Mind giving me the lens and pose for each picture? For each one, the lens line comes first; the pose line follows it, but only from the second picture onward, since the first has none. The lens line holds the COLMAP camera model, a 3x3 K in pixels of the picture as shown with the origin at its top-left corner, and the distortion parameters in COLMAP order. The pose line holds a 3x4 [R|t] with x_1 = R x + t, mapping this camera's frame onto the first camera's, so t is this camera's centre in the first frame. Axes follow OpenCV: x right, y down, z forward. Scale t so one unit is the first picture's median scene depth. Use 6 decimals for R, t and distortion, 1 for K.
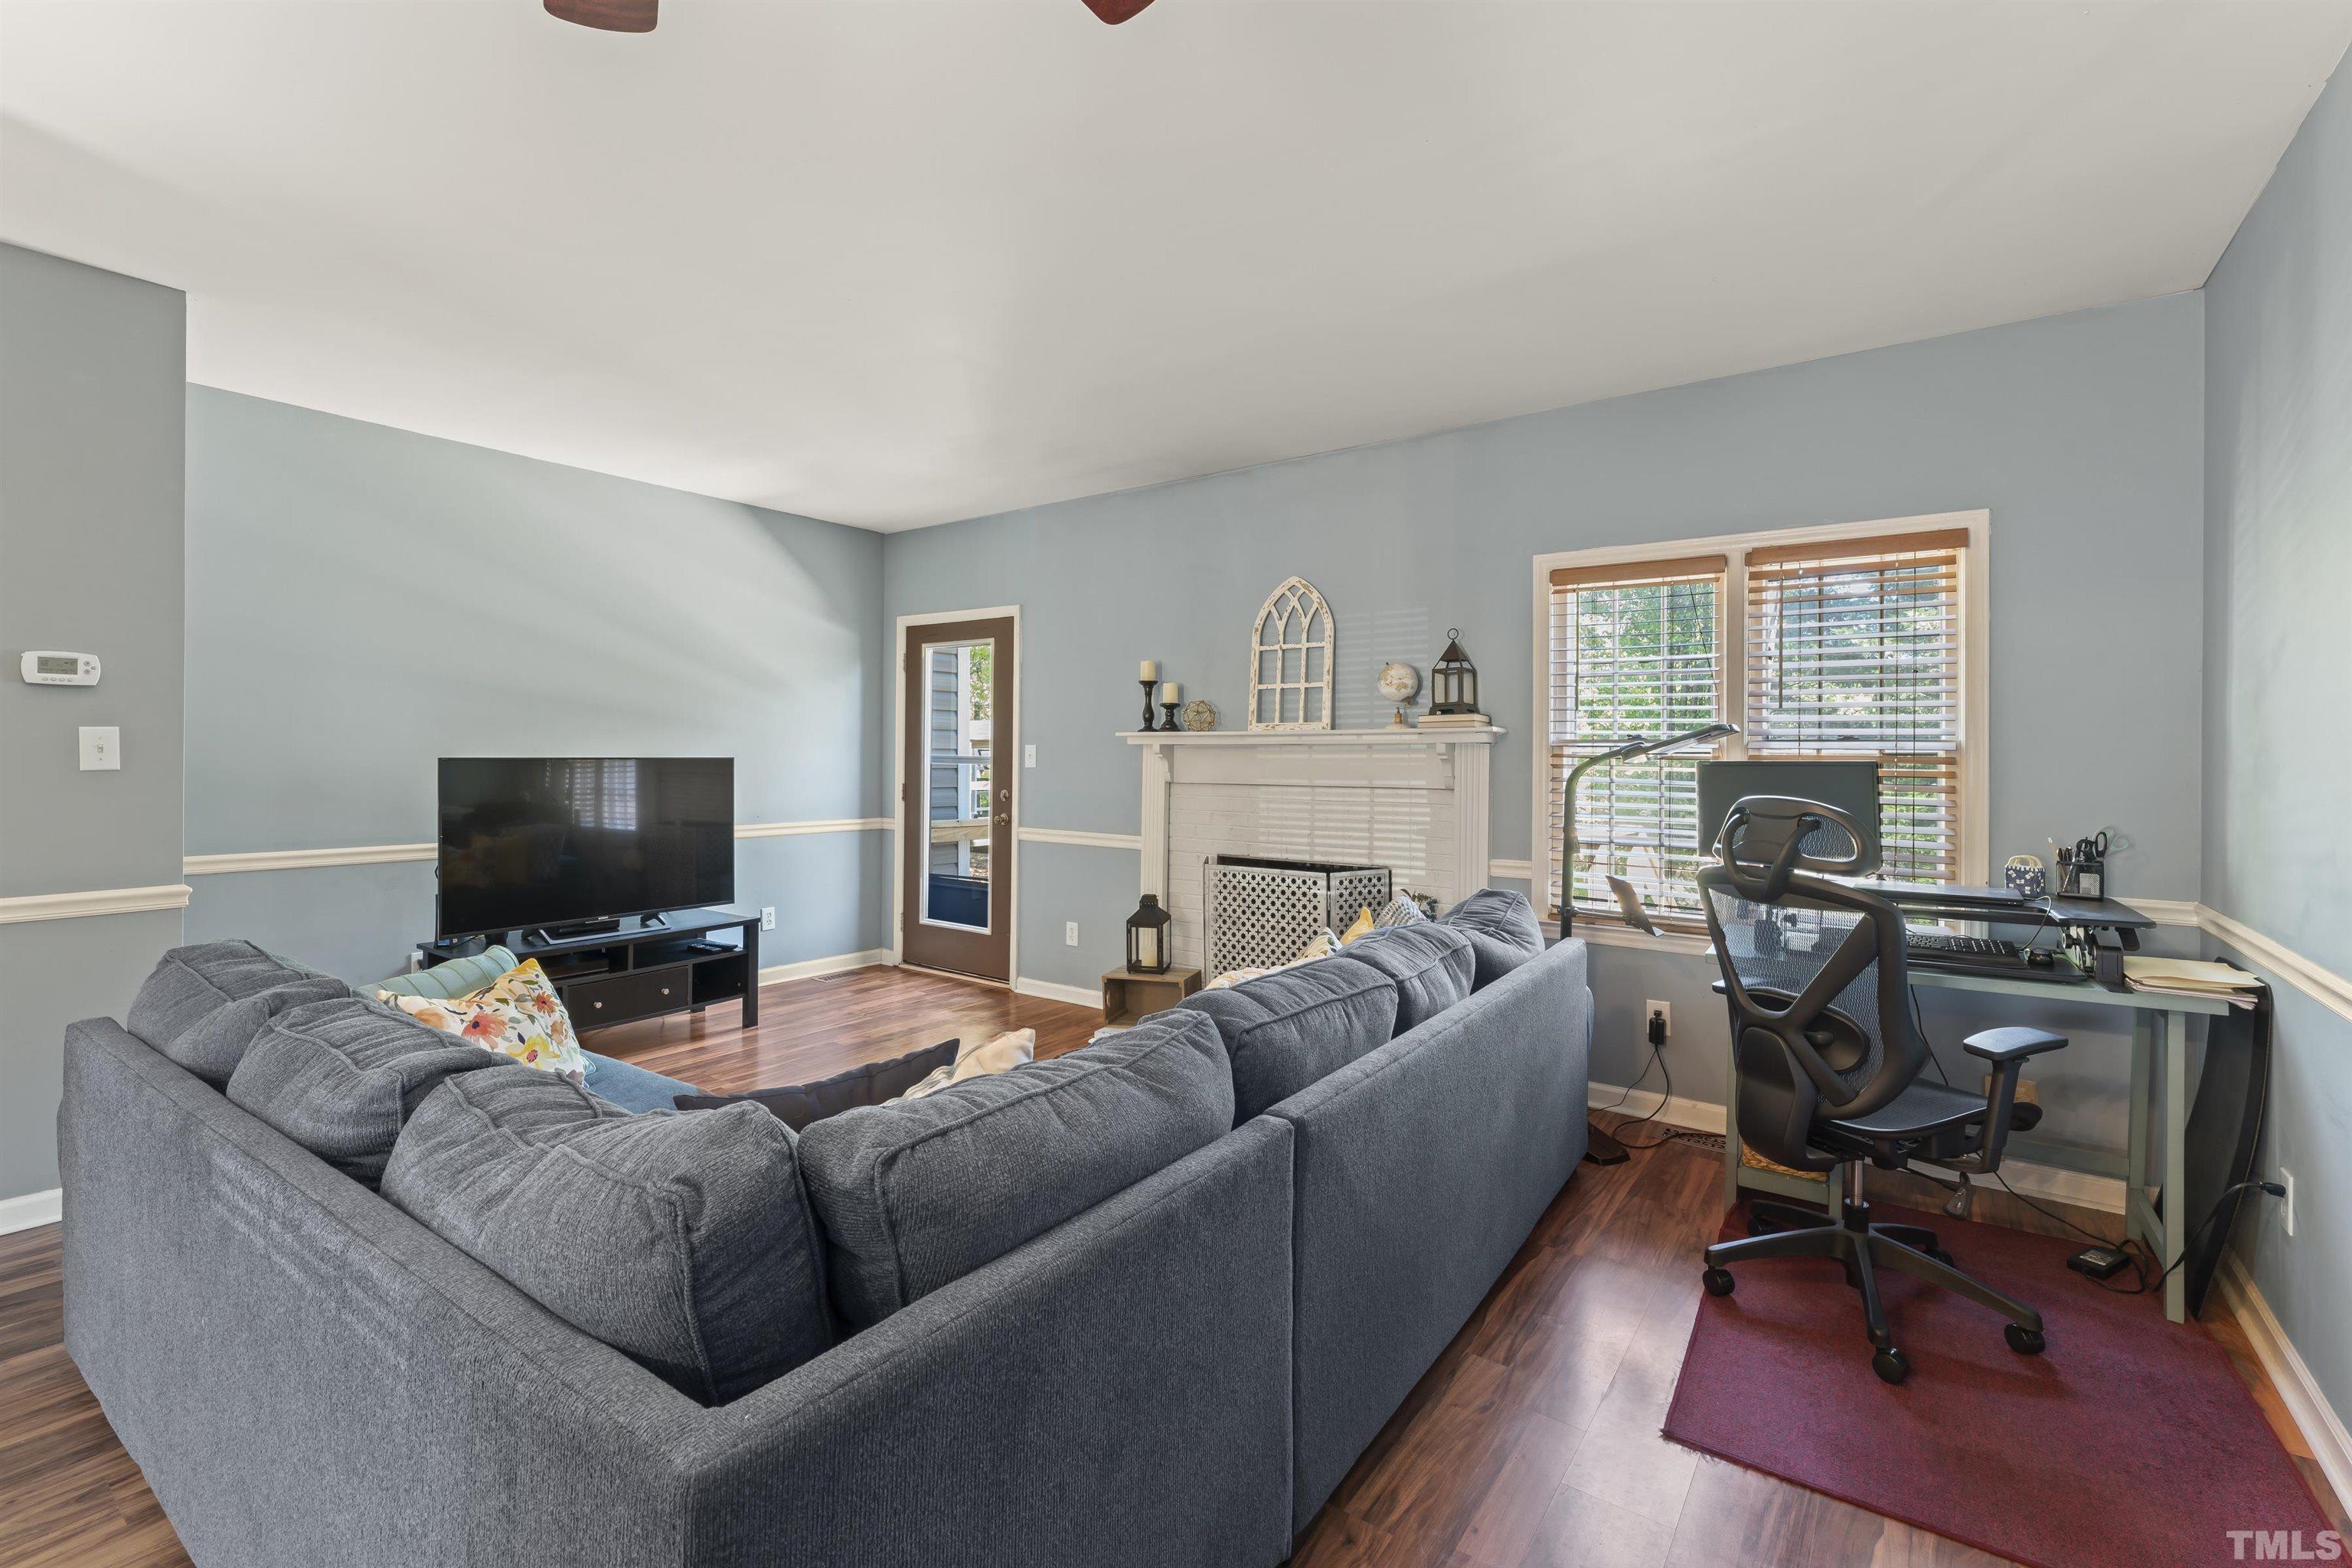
lens RADIAL K [[1022.8, 0, 1157.6], [0, 1022.8, 750.4], [0, 0, 1]] dist [-0.009861, 0.001450]
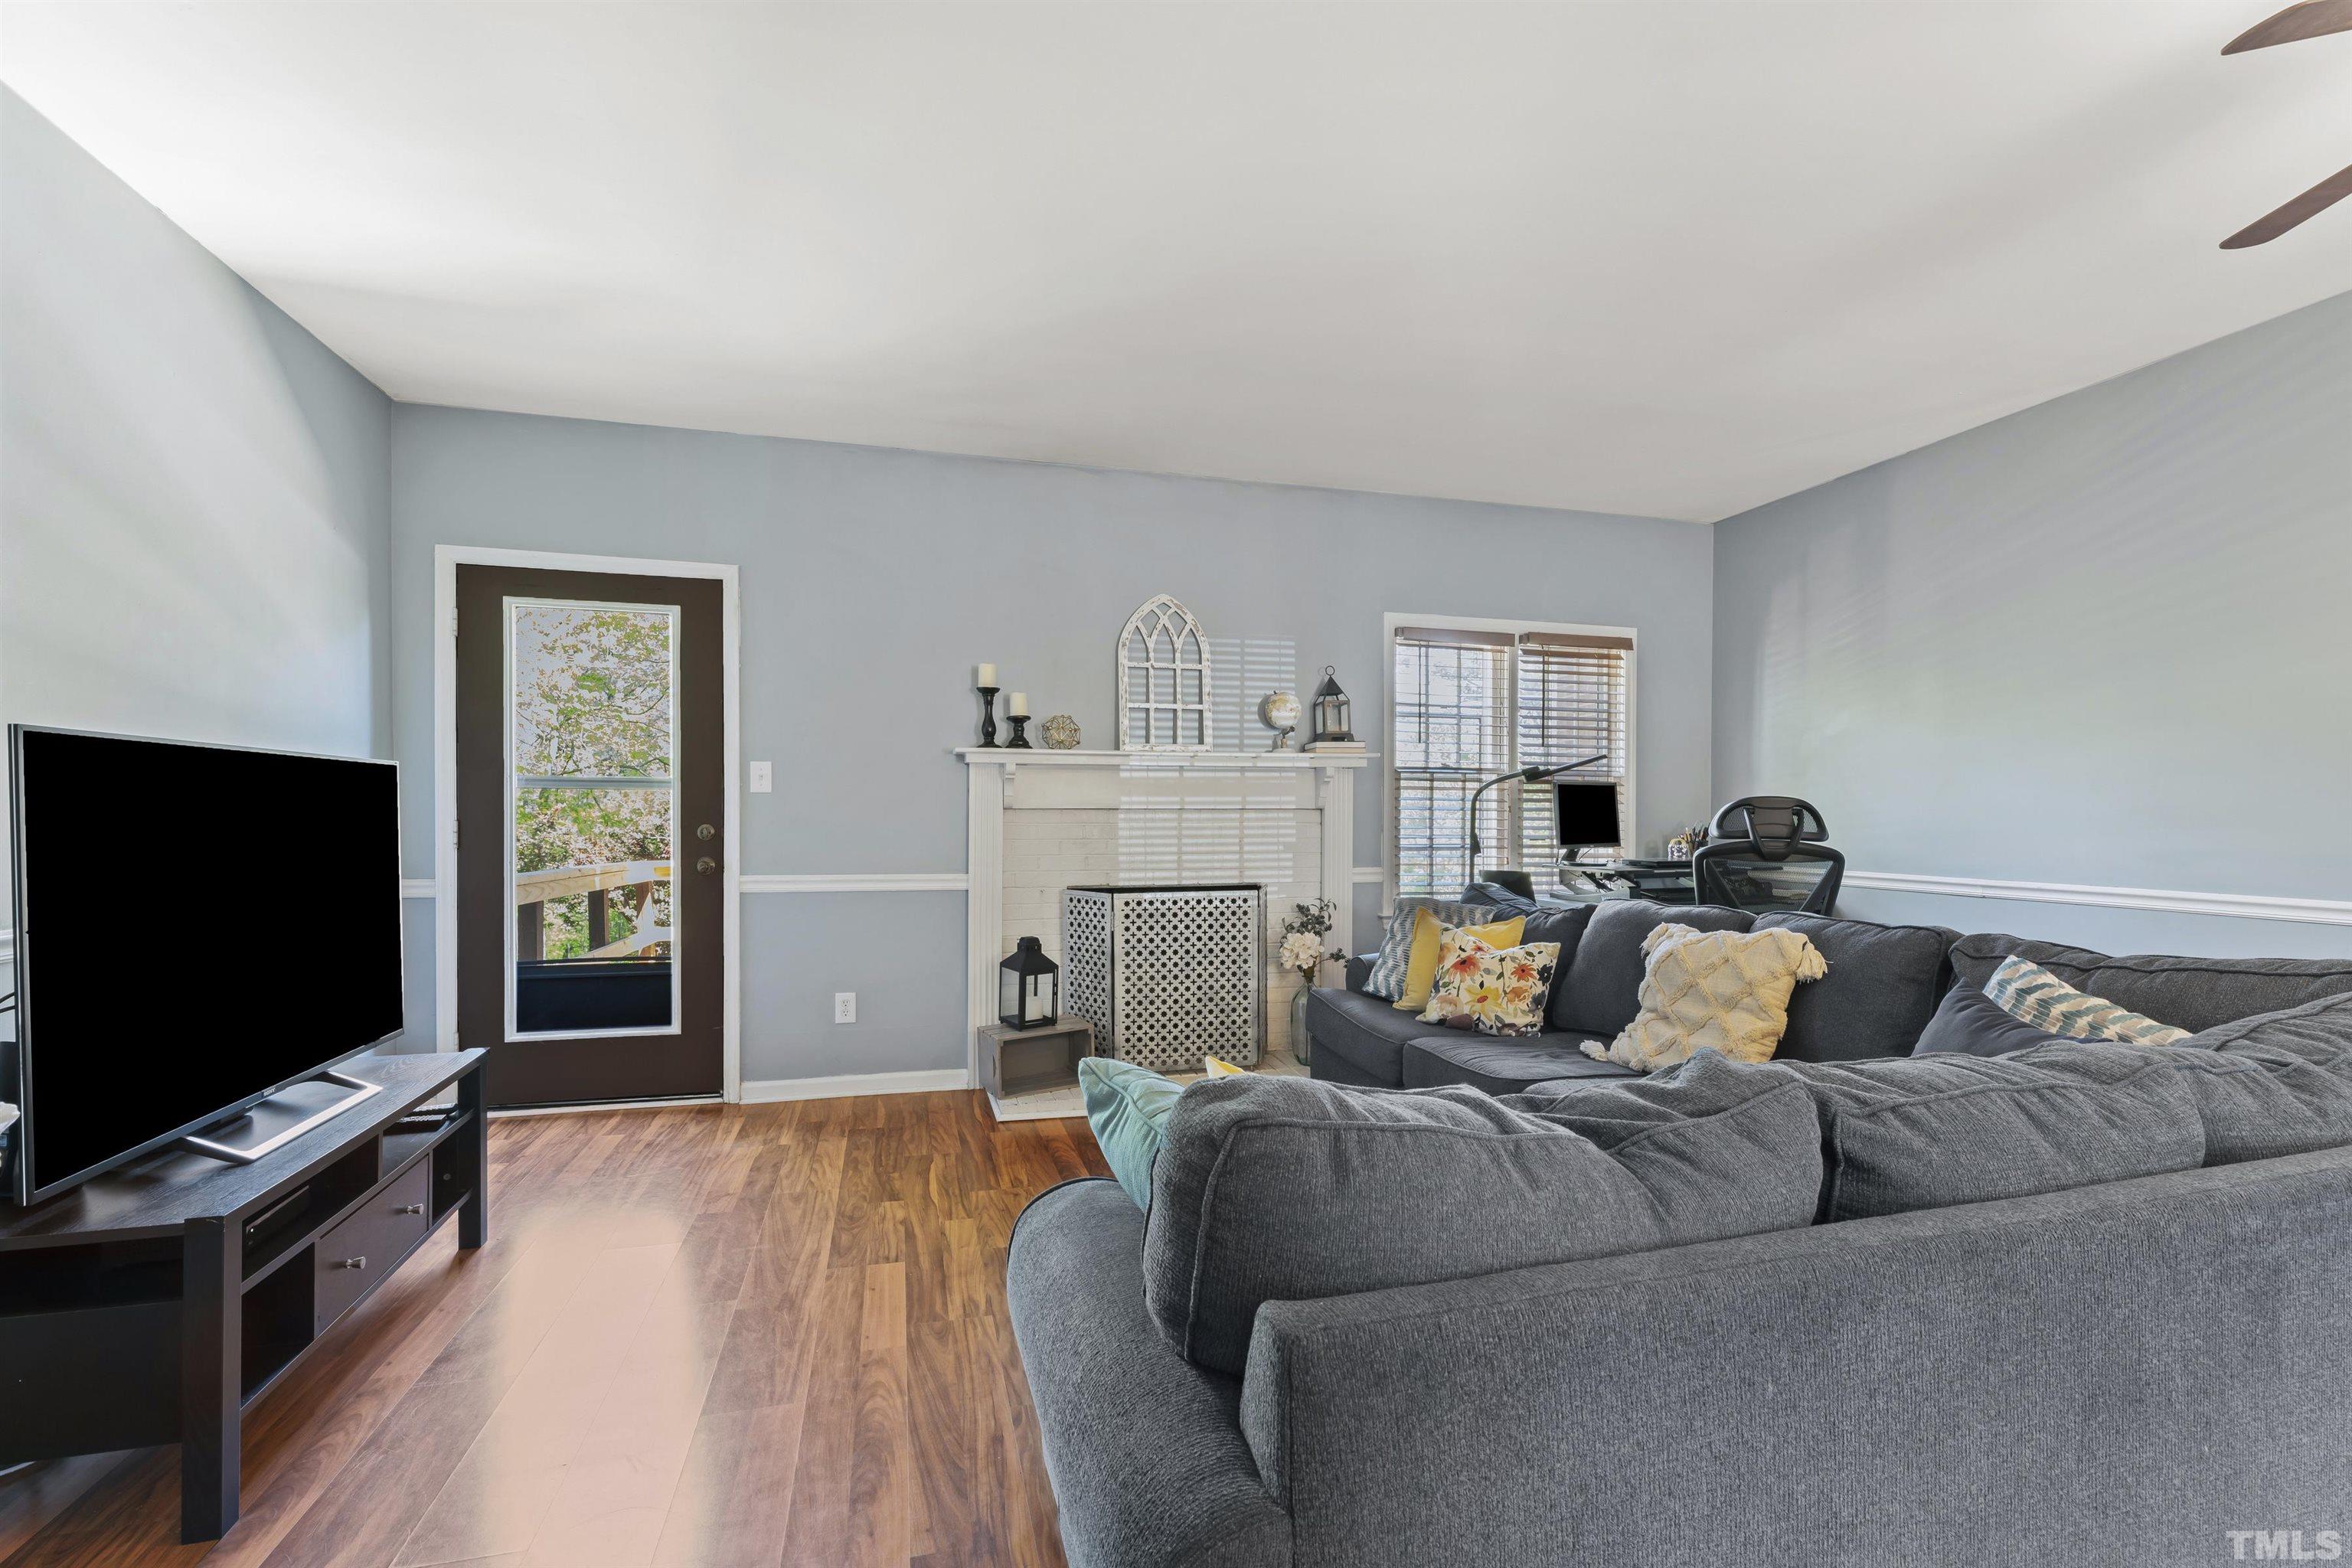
lens RADIAL K [[956.2, 0, 1168.7], [0, 956.2, 822.5], [0, 0, 1]] dist [-0.002692, 0.000016]
pose [[0.627214, -0.012004, 0.778755, -0.534779], [0.000629, 0.999889, 0.014907, 0.031823], [-0.778847, -0.008860, 0.627152, 0.390478]]
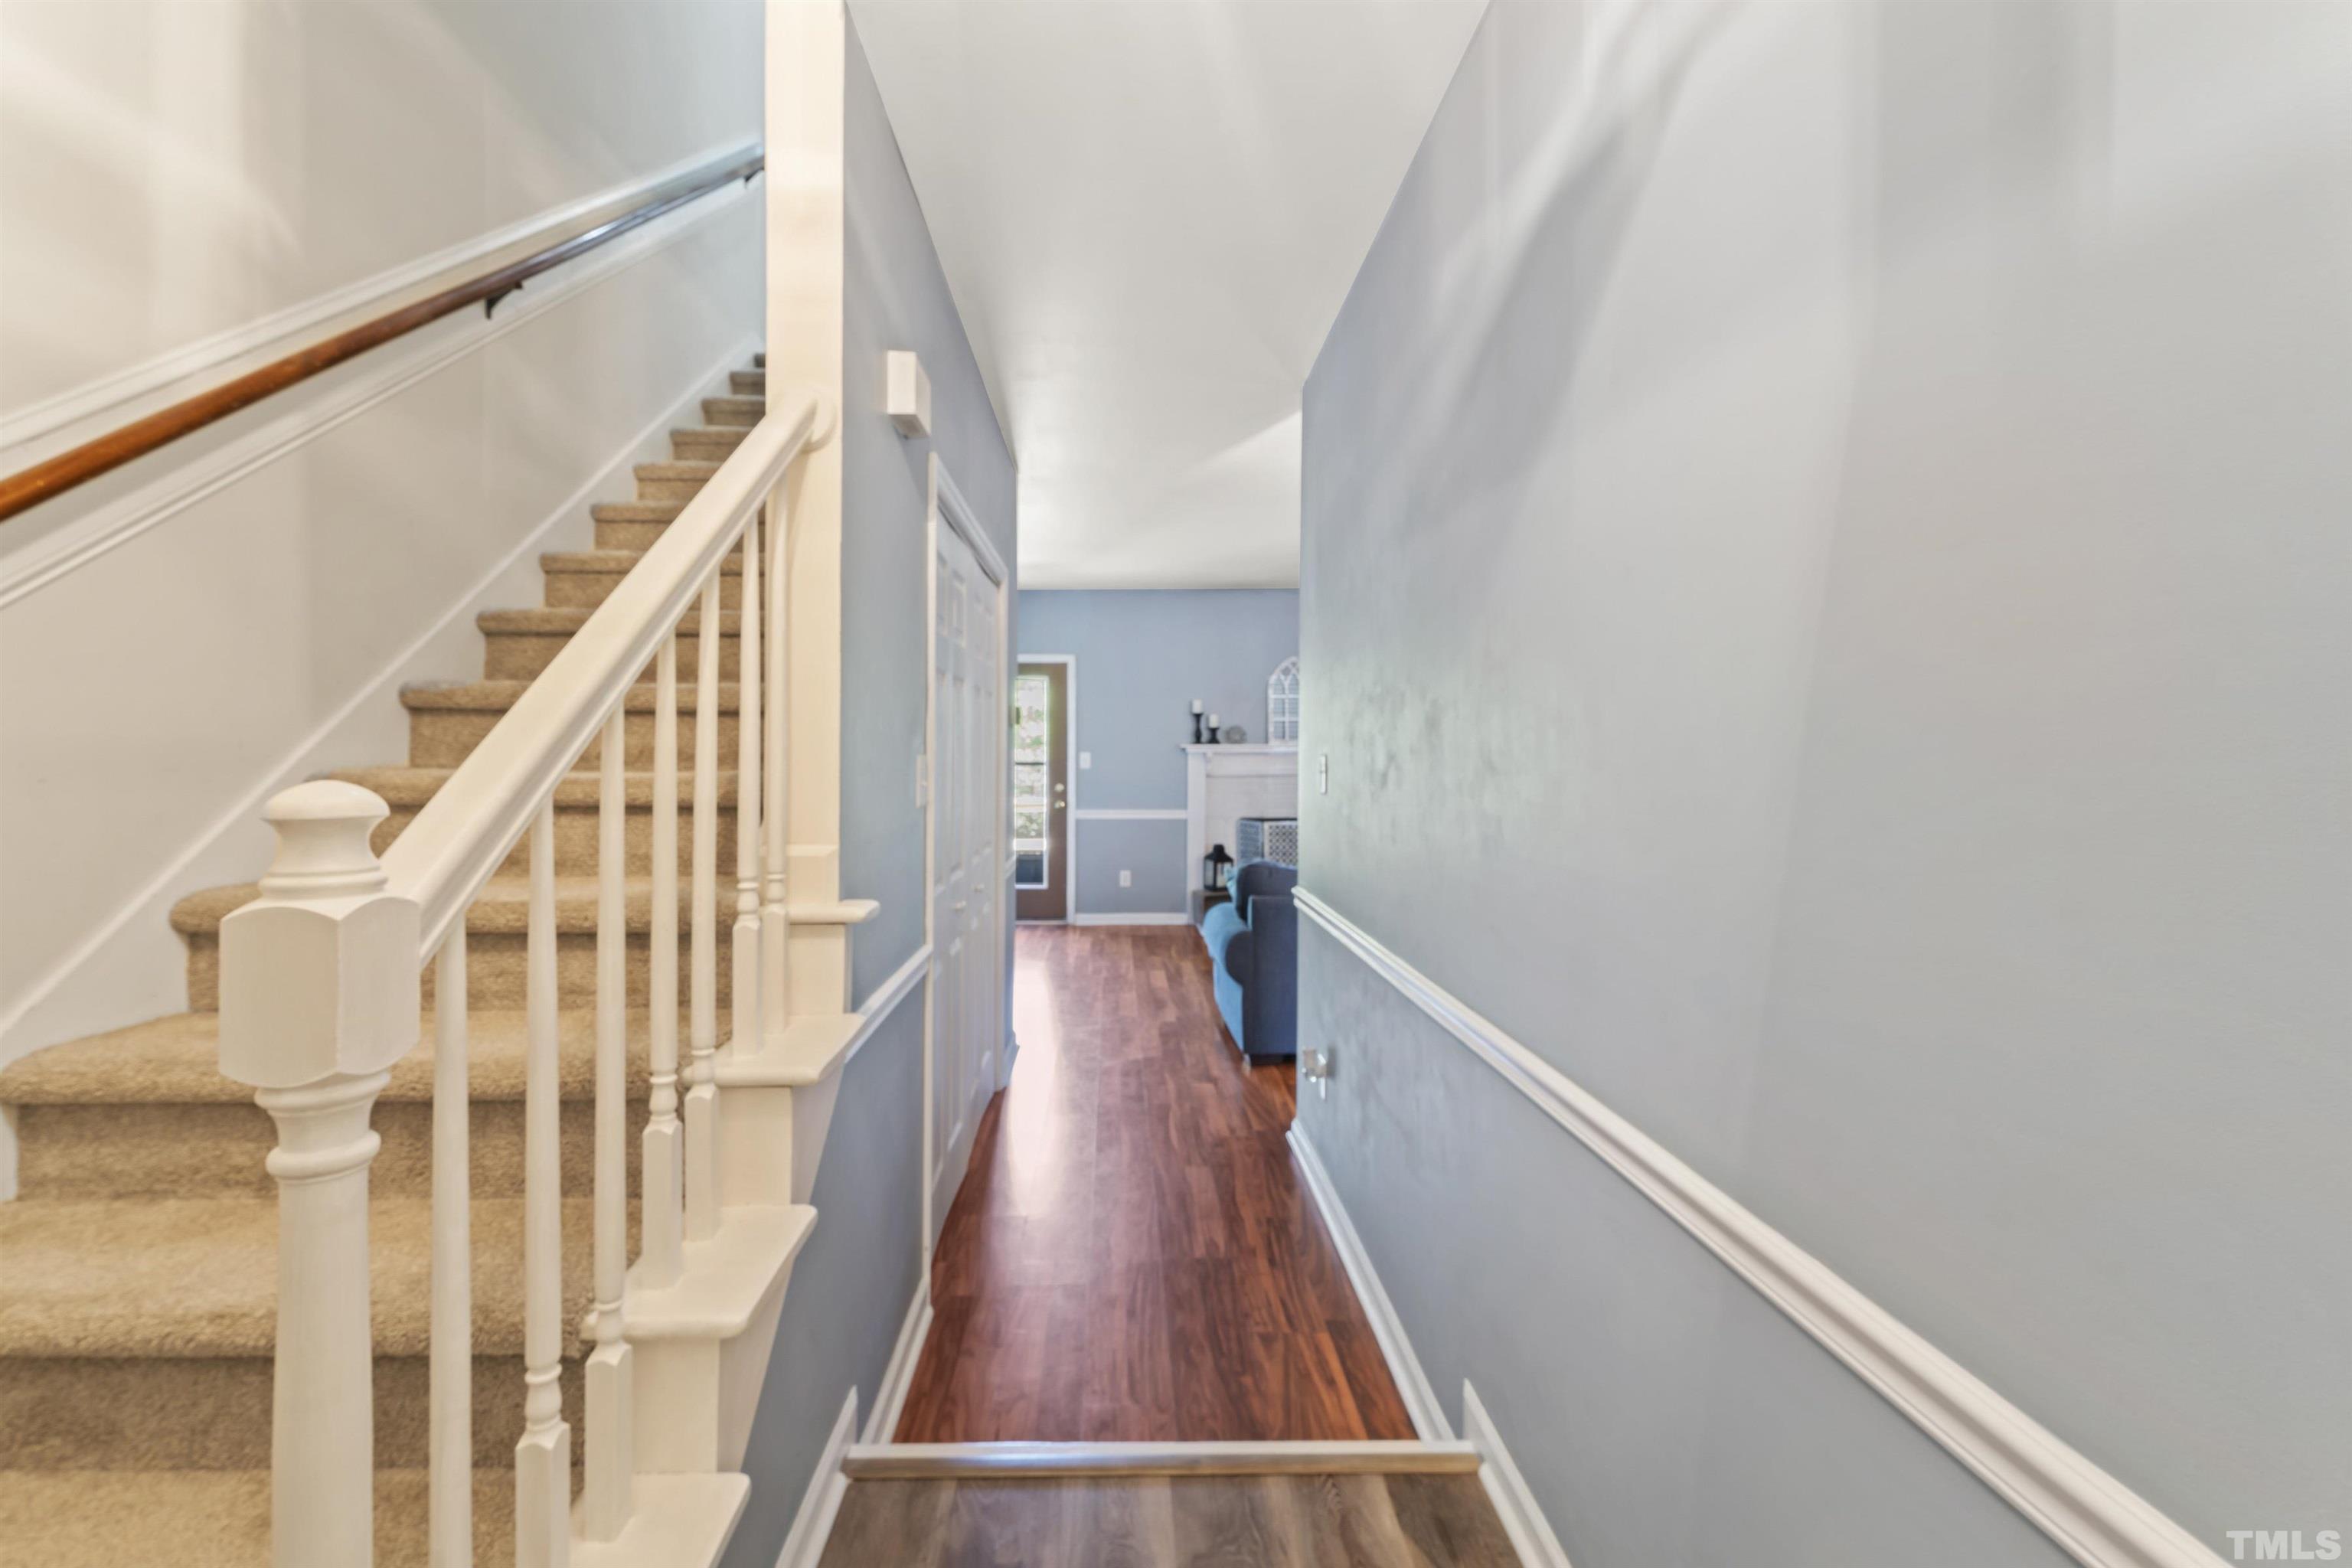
lens RADIAL K [[1022.8, 0, 1122.1], [0, 1022.8, 756.5], [0, 0, 1]] dist [-0.009861, 0.001450]
pose [[0.810989, -0.007219, 0.585016, -1.051782], [0.005151, 0.999973, 0.005198, -0.008407], [-0.585038, -0.001202, 0.811005, -0.234710]]
